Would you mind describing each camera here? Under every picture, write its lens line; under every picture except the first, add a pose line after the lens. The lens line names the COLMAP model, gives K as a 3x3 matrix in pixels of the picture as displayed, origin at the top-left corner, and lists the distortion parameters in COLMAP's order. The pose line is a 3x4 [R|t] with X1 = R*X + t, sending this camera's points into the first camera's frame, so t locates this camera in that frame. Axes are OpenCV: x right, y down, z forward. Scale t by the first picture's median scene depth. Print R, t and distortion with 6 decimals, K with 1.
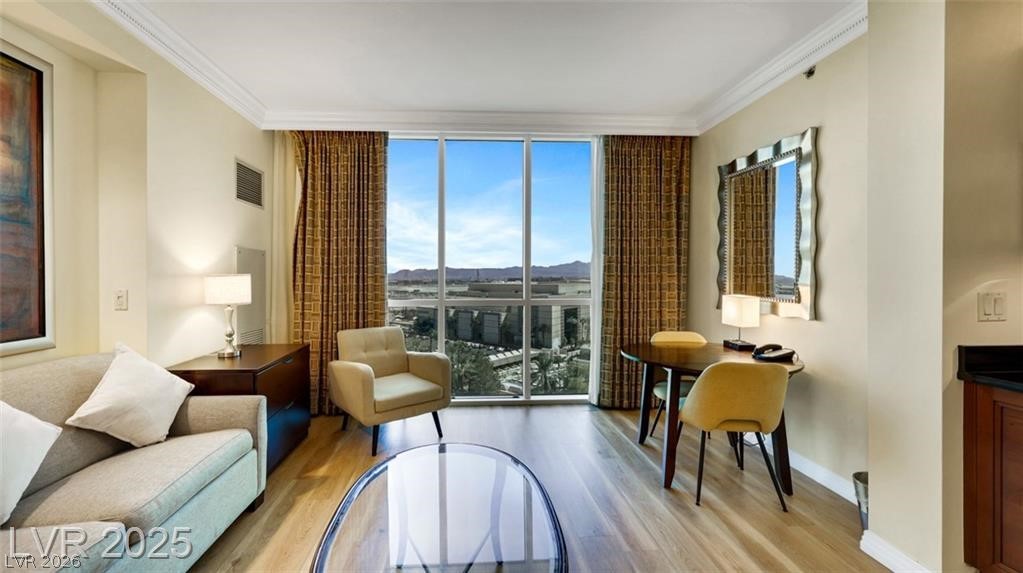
lens RADIAL K [[426.6, 0, 477.3], [0, 426.6, 280.1], [0, 0, 1]] dist [-0.000965, 0.000284]
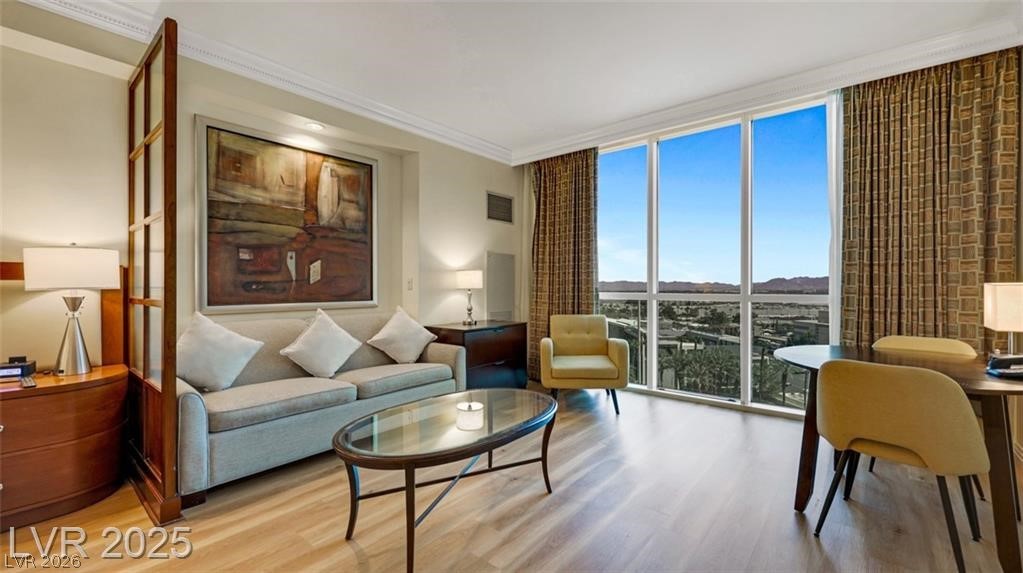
lens RADIAL K [[411.8, 0, 505.9], [0, 411.8, 288.0], [0, 0, 1]] dist [-0.001073, 0.000152]
pose [[0.738172, 0.003914, -0.674601, 0.367134], [-0.005835, 0.999983, -0.000583, 0.037901], [0.674588, 0.004367, 0.738182, 0.011500]]
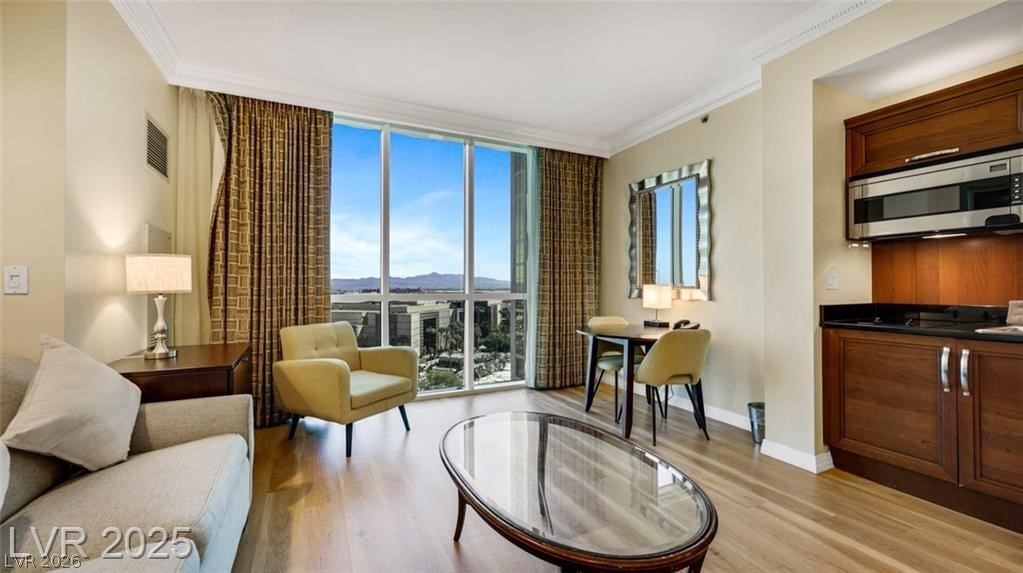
lens RADIAL K [[418.4, 0, 511.5], [0, 418.4, 286.5], [0, 0, 1]] dist [-0.001156, 0.000518]
pose [[0.918467, 0.001373, 0.395495, -0.215581], [0.002426, 0.999956, -0.009106, 0.040118], [-0.395490, 0.009323, 0.918423, 0.016911]]
